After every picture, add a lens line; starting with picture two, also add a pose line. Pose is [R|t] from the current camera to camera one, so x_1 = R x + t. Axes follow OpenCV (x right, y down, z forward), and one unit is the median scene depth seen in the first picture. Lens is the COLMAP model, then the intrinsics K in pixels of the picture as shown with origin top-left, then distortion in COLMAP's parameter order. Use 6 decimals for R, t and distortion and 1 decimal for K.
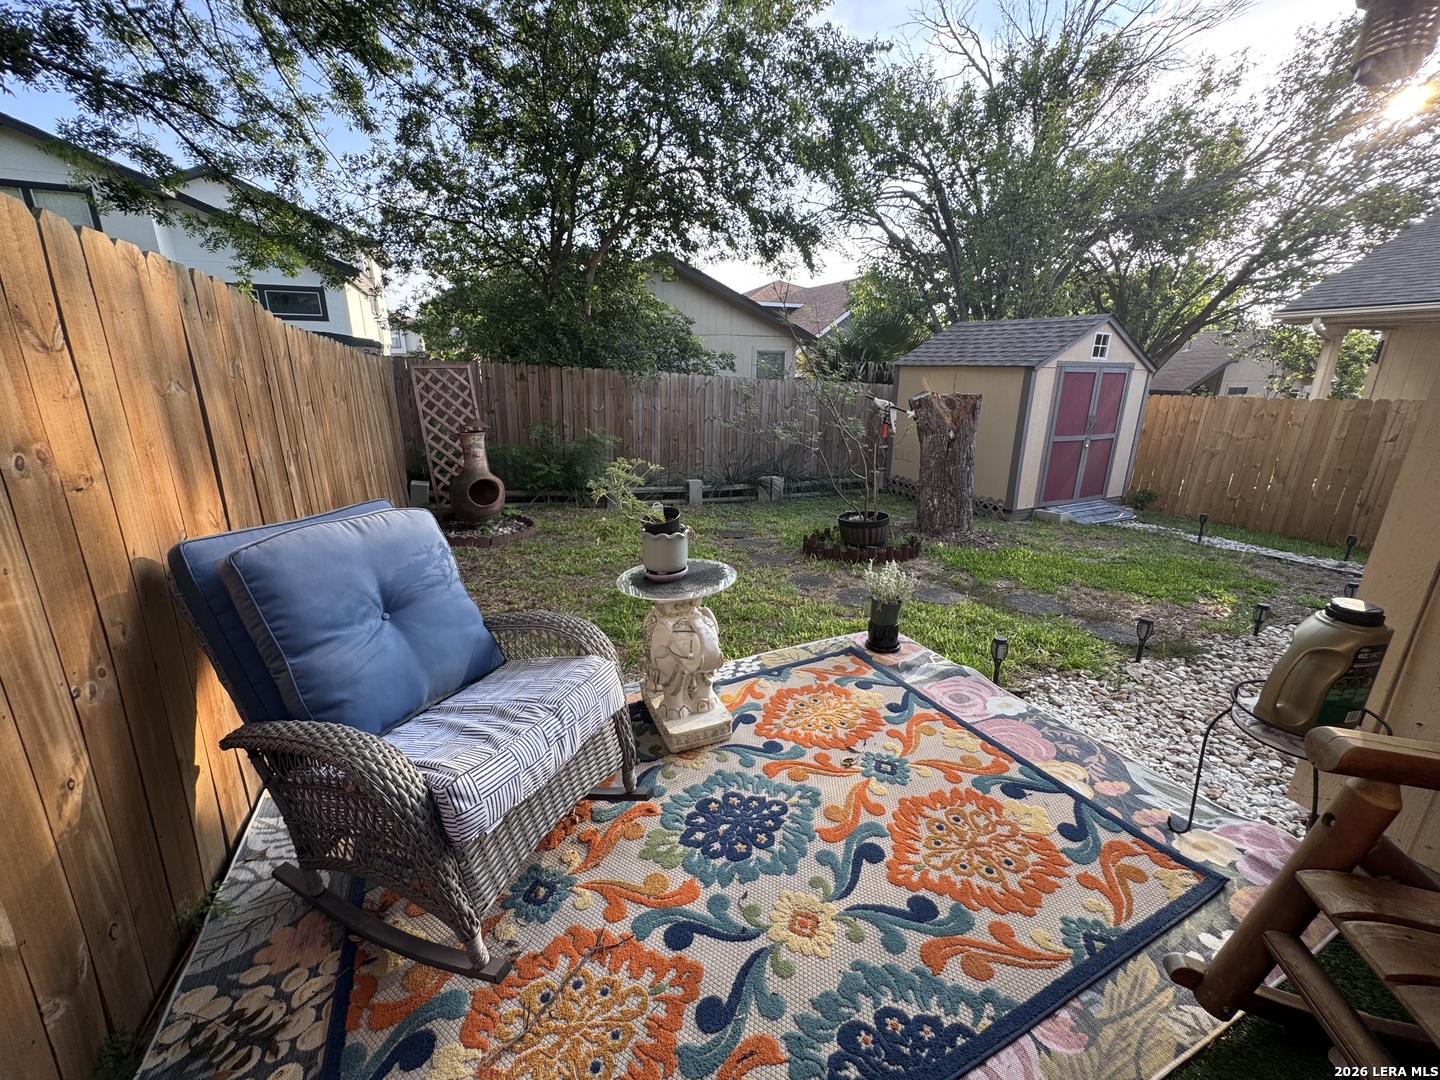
lens RADIAL K [[587.1, 0, 720.0], [0, 587.1, 540.0], [0, 0, 1]] dist [-0.000233, -0.000011]
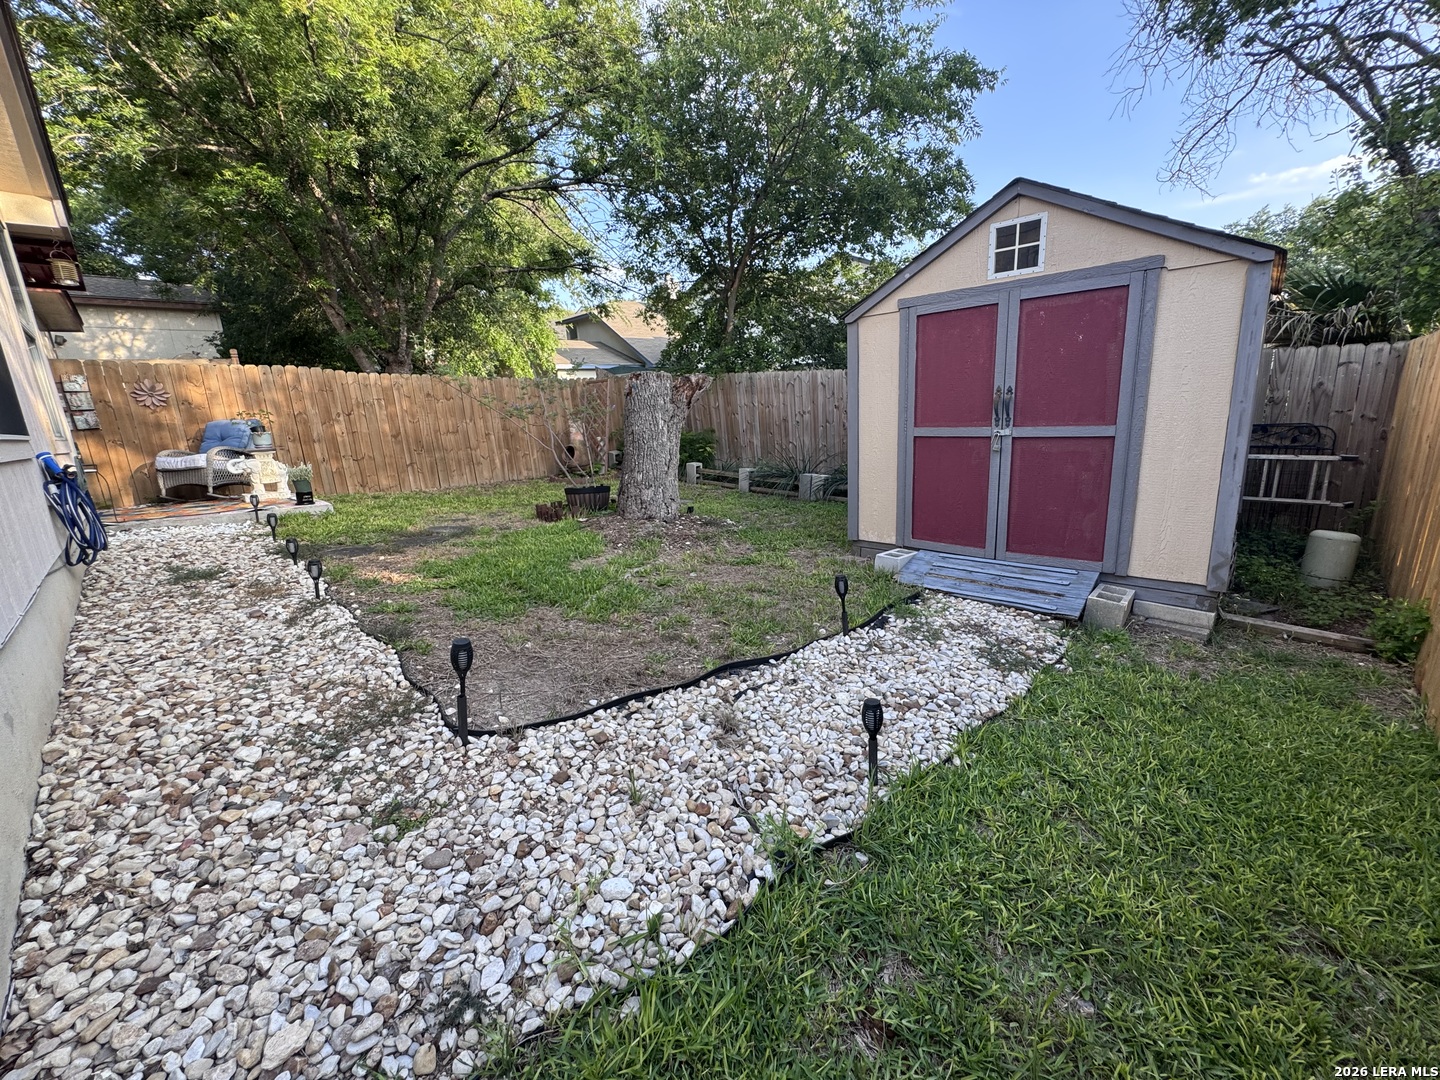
lens RADIAL K [[587.1, 0, 720.0], [0, 587.1, 540.0], [0, 0, 1]] dist [-0.000233, -0.000011]
pose [[0.348371, 0.180714, -0.919772, 1.056906], [-0.214878, 0.970506, 0.109296, -0.085572], [0.912395, 0.159563, 0.376928, 0.608193]]
